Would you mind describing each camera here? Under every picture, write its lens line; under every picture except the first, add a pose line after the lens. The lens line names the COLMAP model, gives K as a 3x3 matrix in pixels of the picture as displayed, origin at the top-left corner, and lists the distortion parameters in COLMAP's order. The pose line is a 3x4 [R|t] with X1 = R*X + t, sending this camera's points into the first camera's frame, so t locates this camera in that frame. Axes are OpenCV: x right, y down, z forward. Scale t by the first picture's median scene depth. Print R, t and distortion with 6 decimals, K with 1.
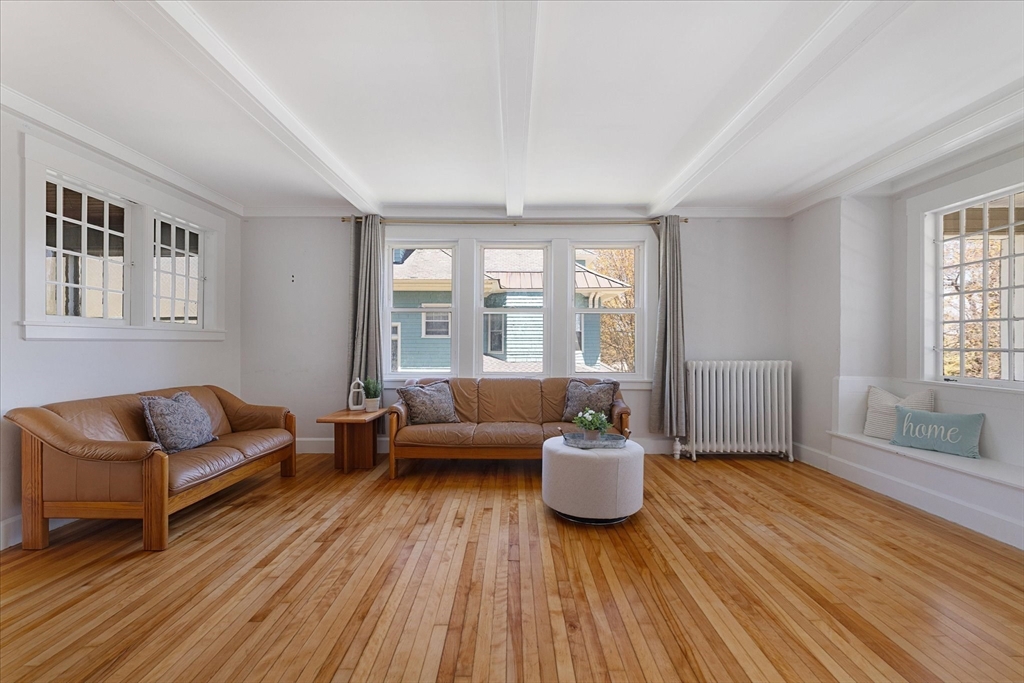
lens RADIAL K [[439.9, 0, 507.8], [0, 439.9, 340.6], [0, 0, 1]] dist [-0.003545, -0.000561]
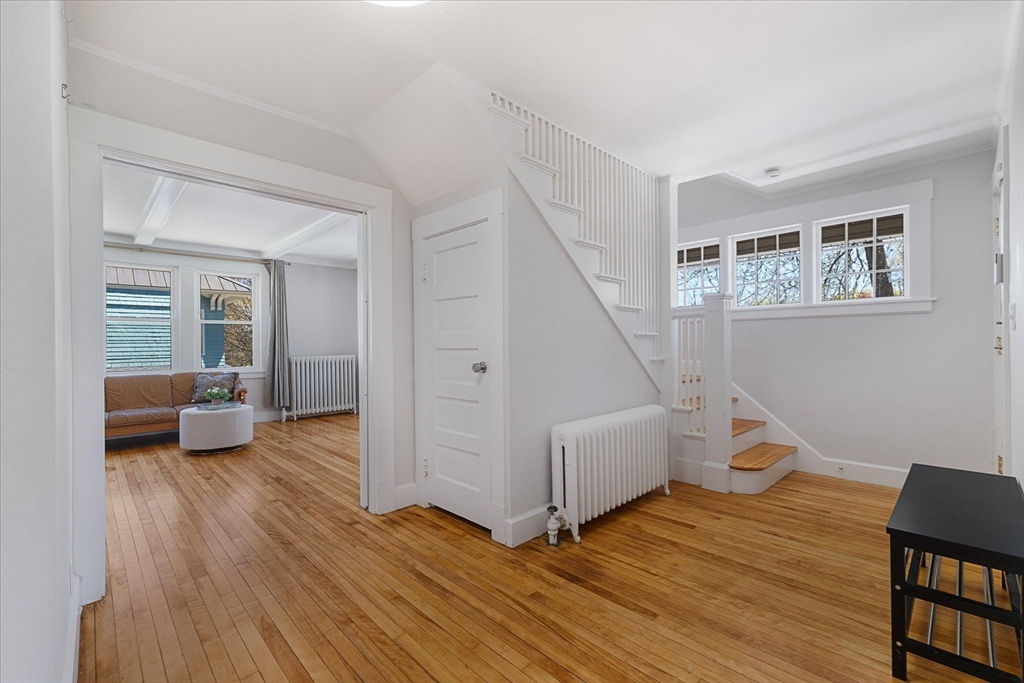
lens RADIAL K [[439.9, 0, 513.9], [0, 439.9, 341.9], [0, 0, 1]] dist [-0.003545, -0.000561]
pose [[0.704285, -0.005025, 0.709899, -0.135959], [0.004355, 0.999987, 0.002757, -0.006244], [-0.709904, 0.001150, 0.704298, -0.663361]]
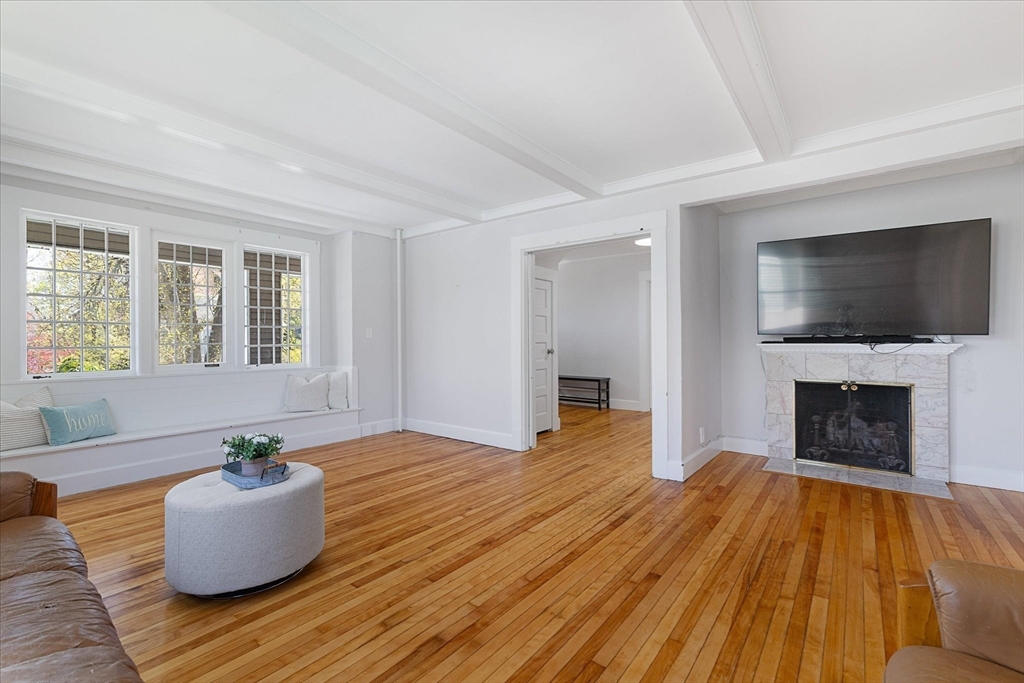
lens RADIAL K [[439.9, 0, 513.6], [0, 439.9, 342.6], [0, 0, 1]] dist [-0.003545, -0.000561]
pose [[-0.797562, -0.000531, 0.603237, -0.431553], [-0.001132, 0.999999, -0.000616, 0.005094], [-0.603236, -0.001174, -0.797562, 0.954591]]
